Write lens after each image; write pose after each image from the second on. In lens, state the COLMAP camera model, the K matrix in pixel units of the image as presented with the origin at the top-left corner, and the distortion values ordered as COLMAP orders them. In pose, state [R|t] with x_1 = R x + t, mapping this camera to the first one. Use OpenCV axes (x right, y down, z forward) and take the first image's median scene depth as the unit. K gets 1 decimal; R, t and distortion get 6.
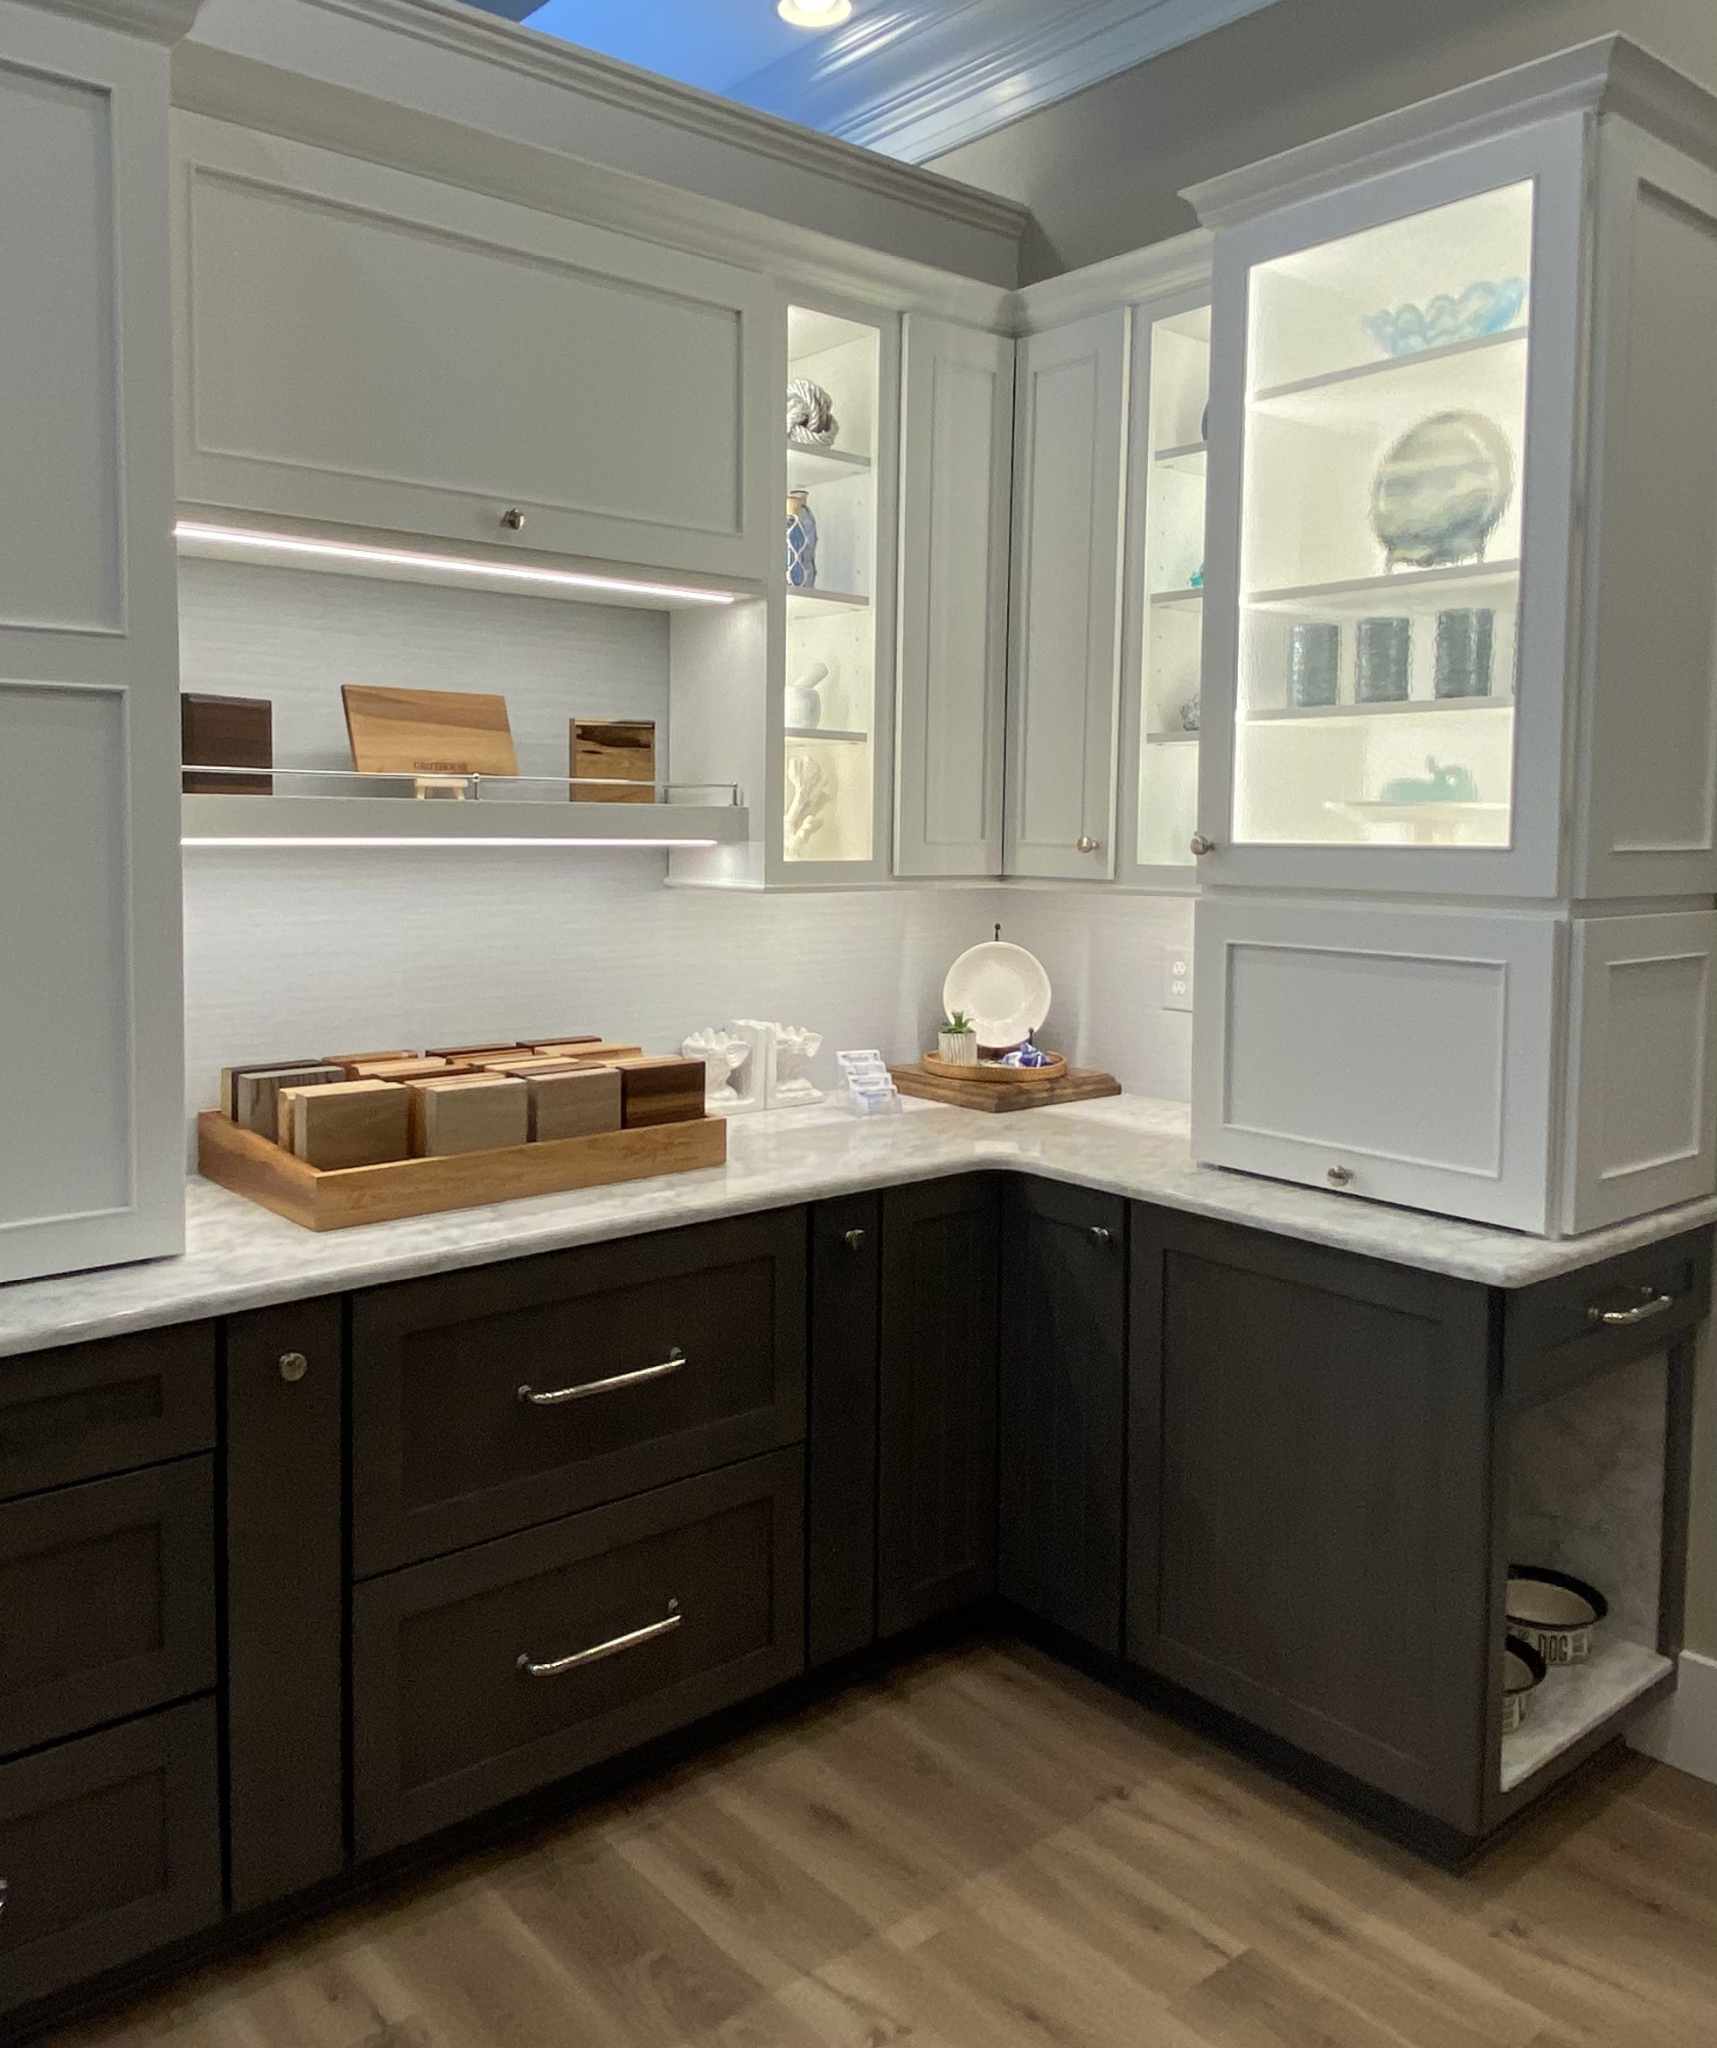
lens RADIAL K [[1613.7, 0, 850.5], [0, 1613.7, 931.7], [0, 0, 1]] dist [0.064680, -0.079371]
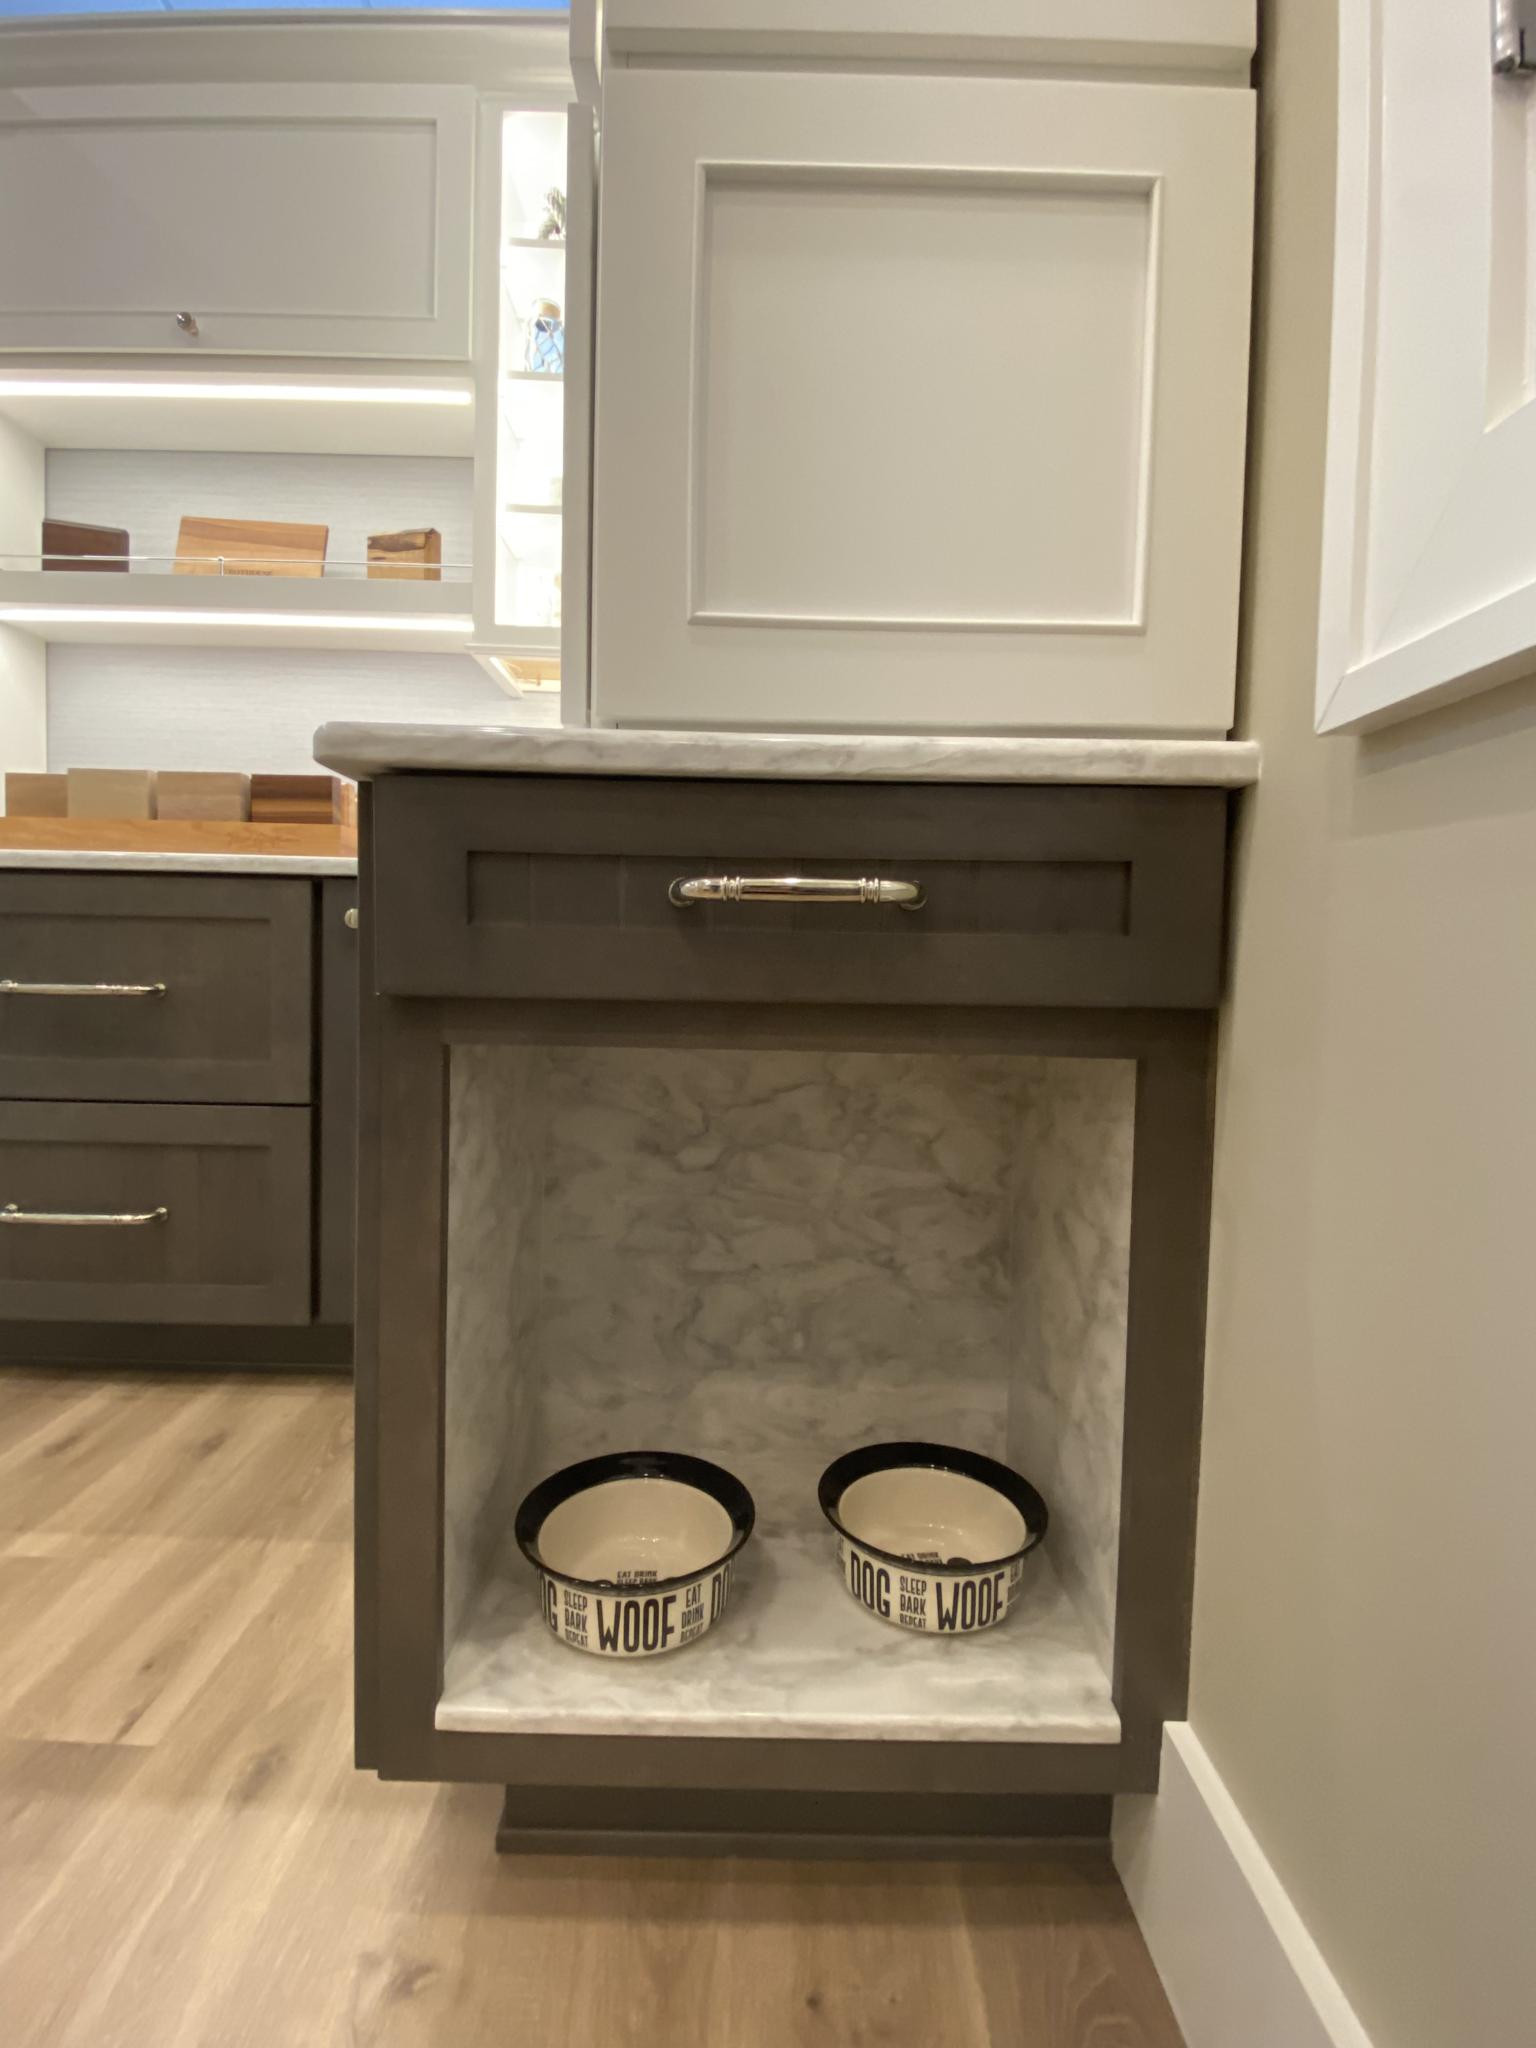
lens RADIAL K [[948.7, 0, 770.7], [0, 948.7, 1019.3], [0, 0, 1]] dist [0.050596, -0.040972]
pose [[0.767244, 0.040569, -0.640071, 0.632600], [-0.052001, 0.998647, 0.000963, 0.255491], [0.639244, 0.032546, 0.768315, 0.747670]]
